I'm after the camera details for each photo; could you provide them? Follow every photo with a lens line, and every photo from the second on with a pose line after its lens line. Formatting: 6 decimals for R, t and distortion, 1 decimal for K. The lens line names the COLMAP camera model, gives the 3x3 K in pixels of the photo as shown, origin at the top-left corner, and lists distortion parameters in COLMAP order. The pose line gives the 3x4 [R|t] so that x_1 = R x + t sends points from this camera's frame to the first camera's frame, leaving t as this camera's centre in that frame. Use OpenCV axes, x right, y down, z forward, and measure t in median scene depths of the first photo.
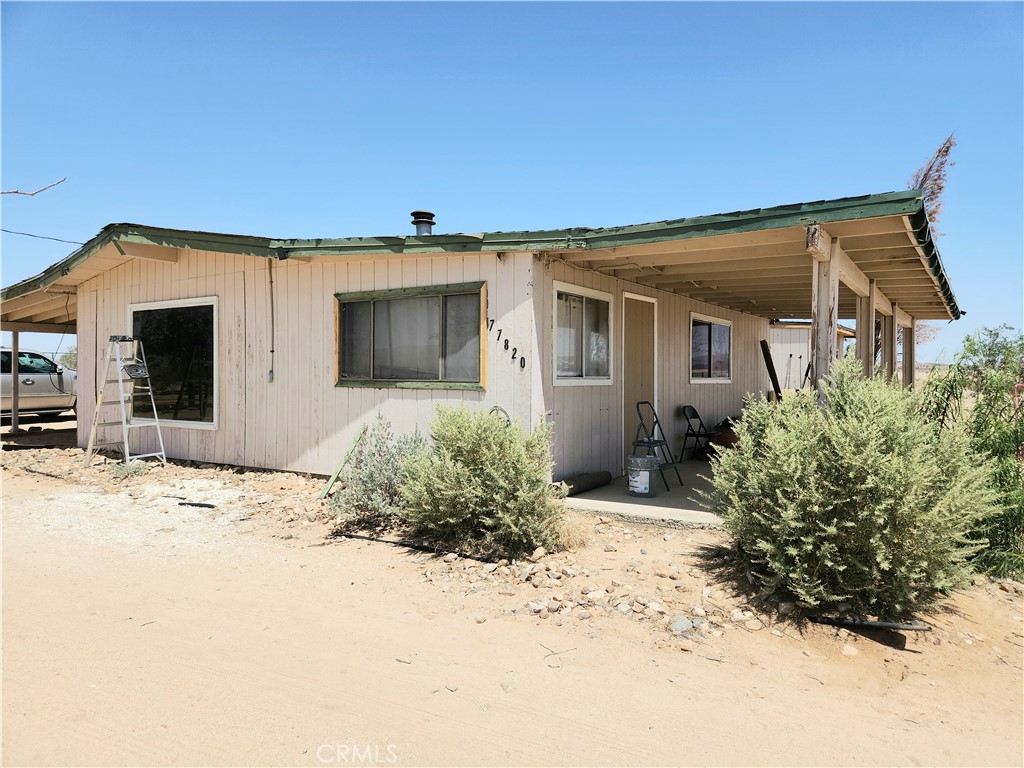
lens RADIAL K [[686.4, 0, 517.4], [0, 686.4, 381.7], [0, 0, 1]] dist [0.057549, -0.009241]
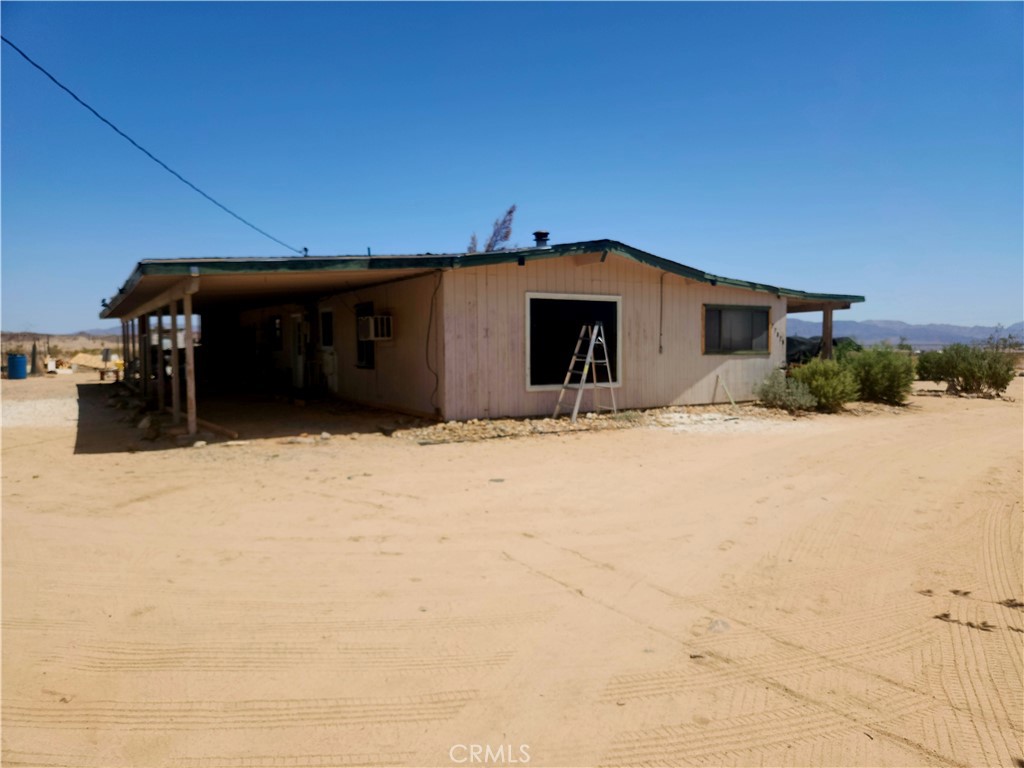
lens RADIAL K [[686.4, 0, 512.4], [0, 686.4, 380.8], [0, 0, 1]] dist [0.057549, -0.009241]
pose [[0.435414, -0.050828, 0.898794, -2.319862], [0.015563, 0.998681, 0.048937, -0.023336], [-0.900096, -0.007320, 0.435630, 0.708931]]
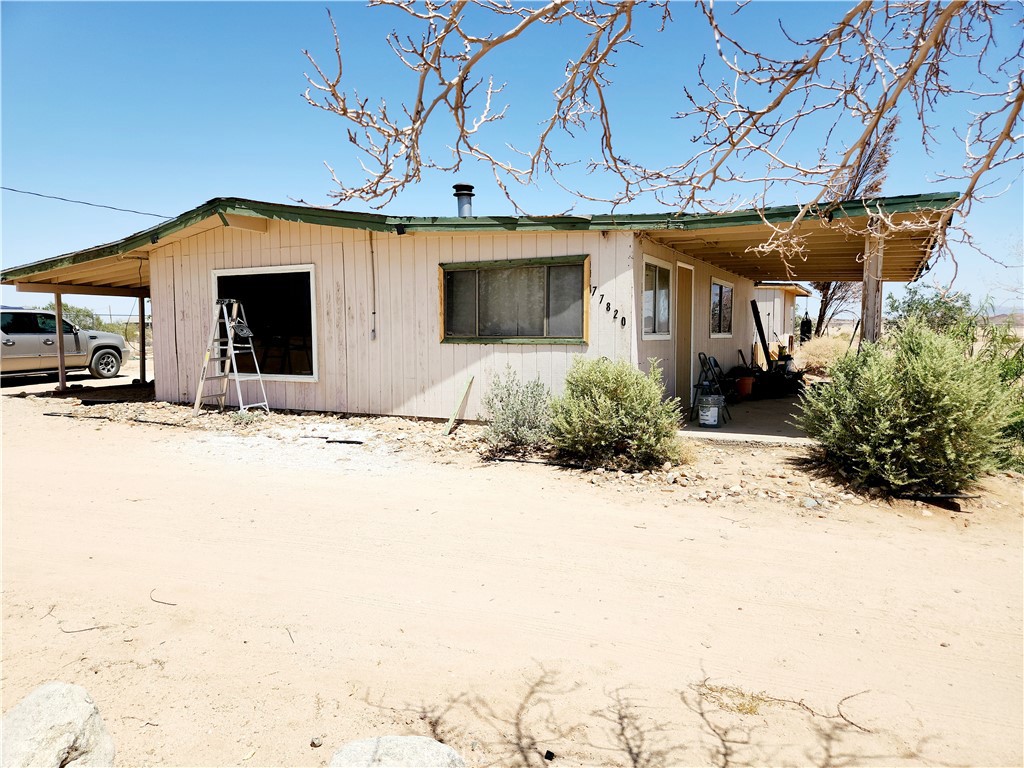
lens RADIAL K [[686.4, 0, 504.2], [0, 686.4, 383.6], [0, 0, 1]] dist [0.057549, -0.009241]
pose [[0.995687, -0.014532, 0.091629, -0.287052], [0.008692, 0.997924, 0.063818, 0.002716], [-0.092366, -0.062746, 0.993746, -0.198393]]
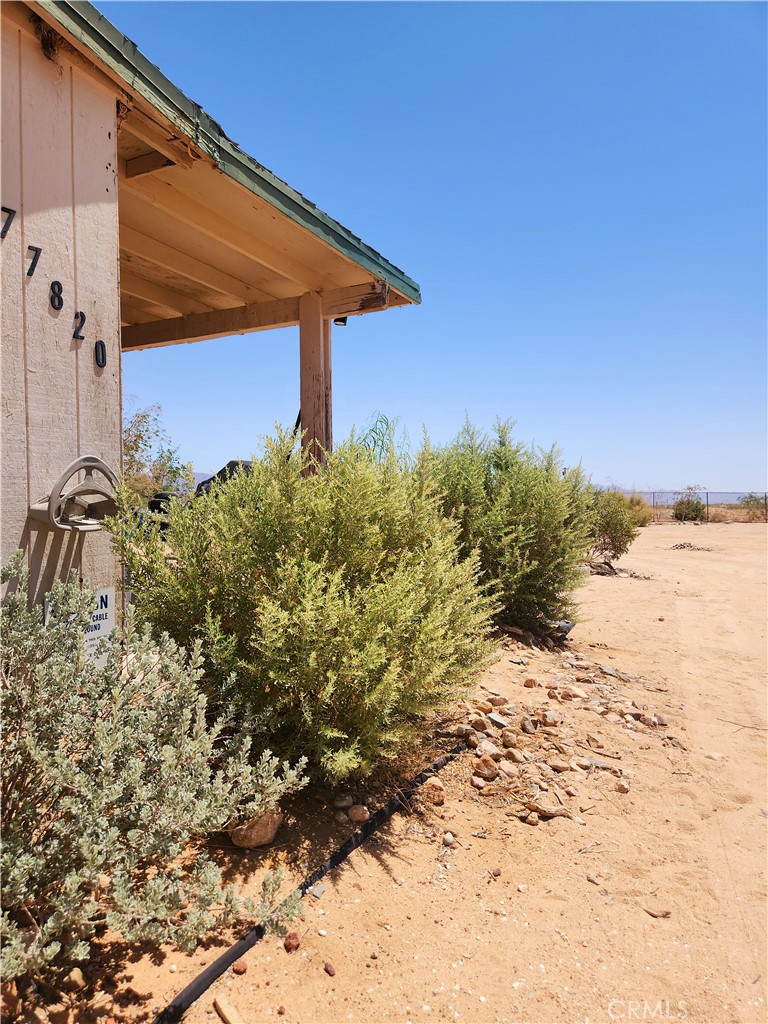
lens RADIAL K [[686.4, 0, 384.4], [0, 686.4, 505.4], [0, 0, 1]] dist [0.057549, -0.009241]
pose [[-0.128282, -0.018990, 0.991556, -0.380181], [0.014161, 0.999680, 0.020978, 0.049697], [-0.991637, 0.016733, -0.127972, 0.788426]]
